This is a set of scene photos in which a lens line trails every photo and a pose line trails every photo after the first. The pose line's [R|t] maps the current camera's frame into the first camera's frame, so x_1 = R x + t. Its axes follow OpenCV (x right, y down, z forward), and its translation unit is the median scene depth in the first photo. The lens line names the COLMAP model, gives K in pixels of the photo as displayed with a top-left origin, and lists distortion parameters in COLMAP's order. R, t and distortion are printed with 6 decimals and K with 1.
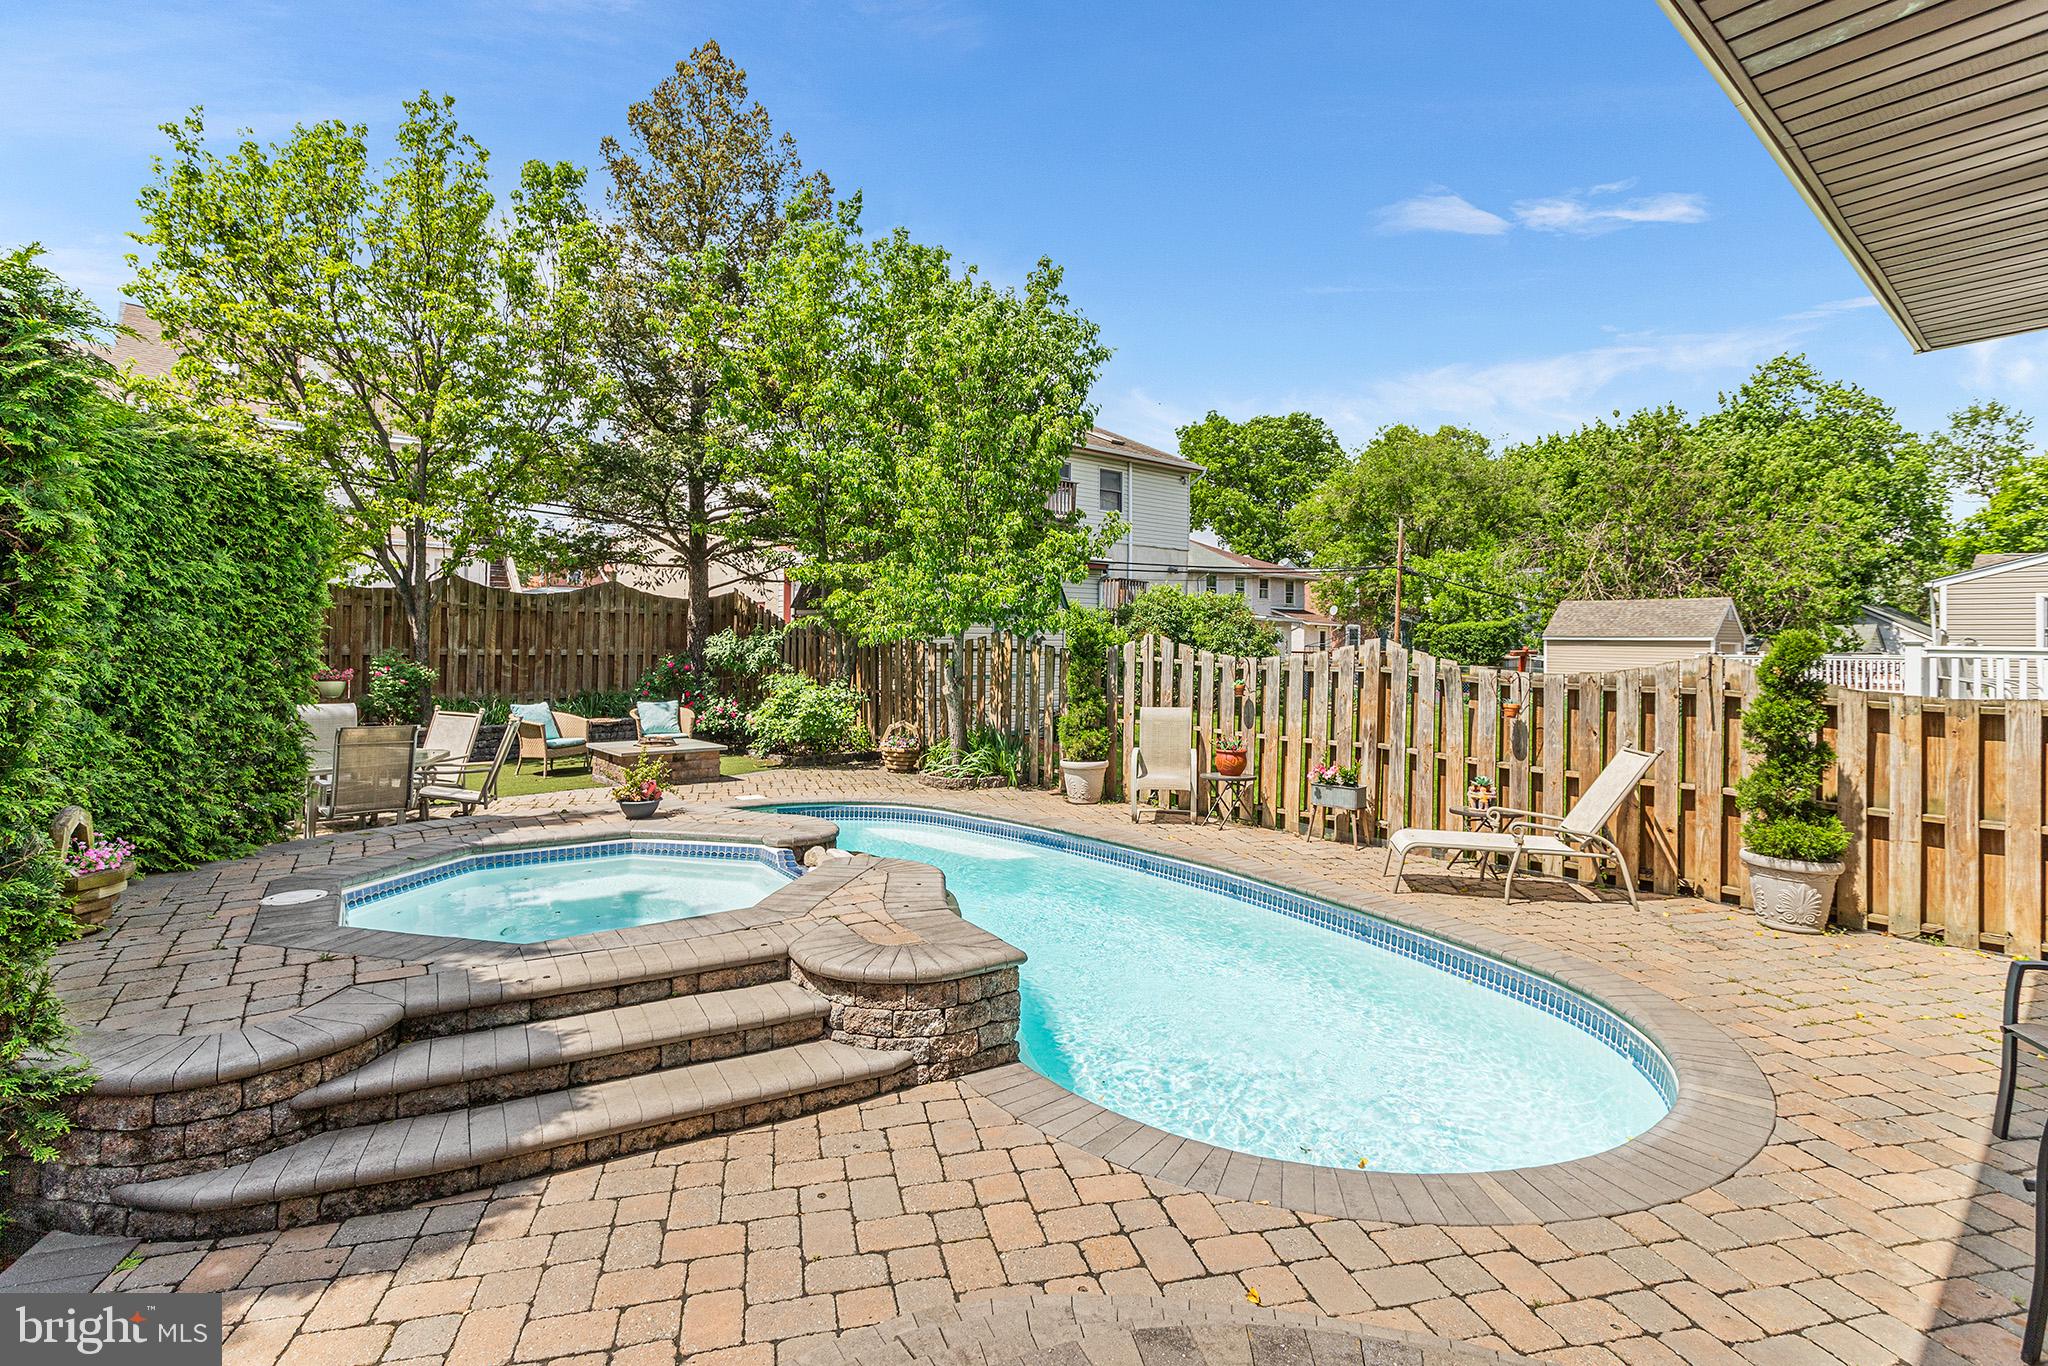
lens RADIAL K [[987.1, 0, 1023.4], [0, 987.1, 661.0], [0, 0, 1]] dist [0.000136, 0.001180]
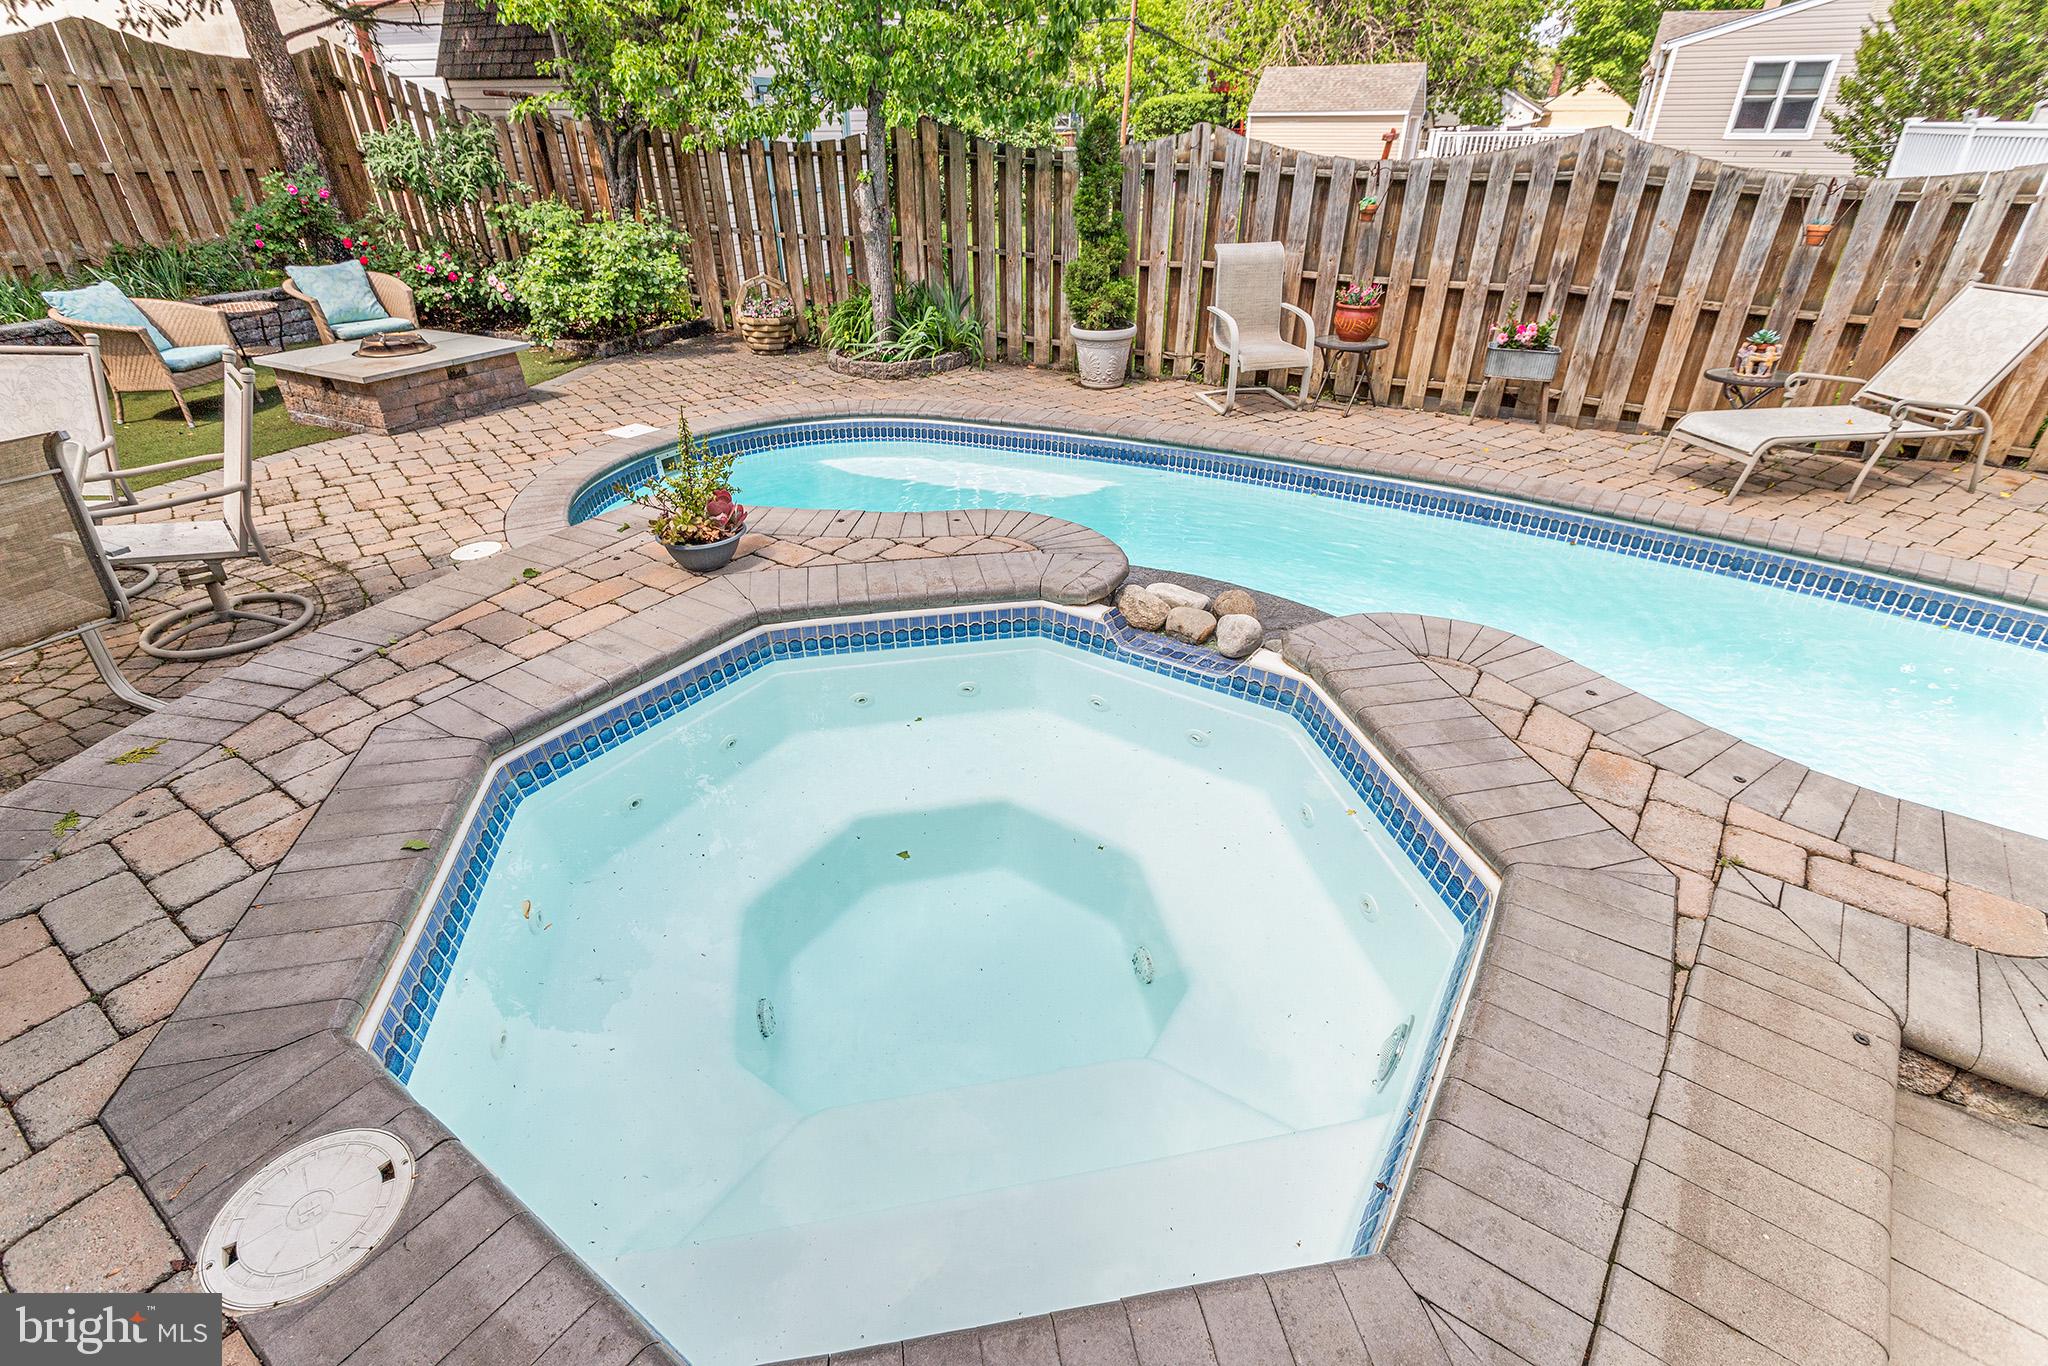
lens RADIAL K [[987.1, 0, 1033.7], [0, 987.1, 682.2], [0, 0, 1]] dist [0.000136, 0.001180]
pose [[0.931273, -0.191121, 0.310167, -0.261738], [0.020223, 0.877159, 0.479775, -0.017131], [-0.363761, -0.440529, 0.820739, 0.321782]]
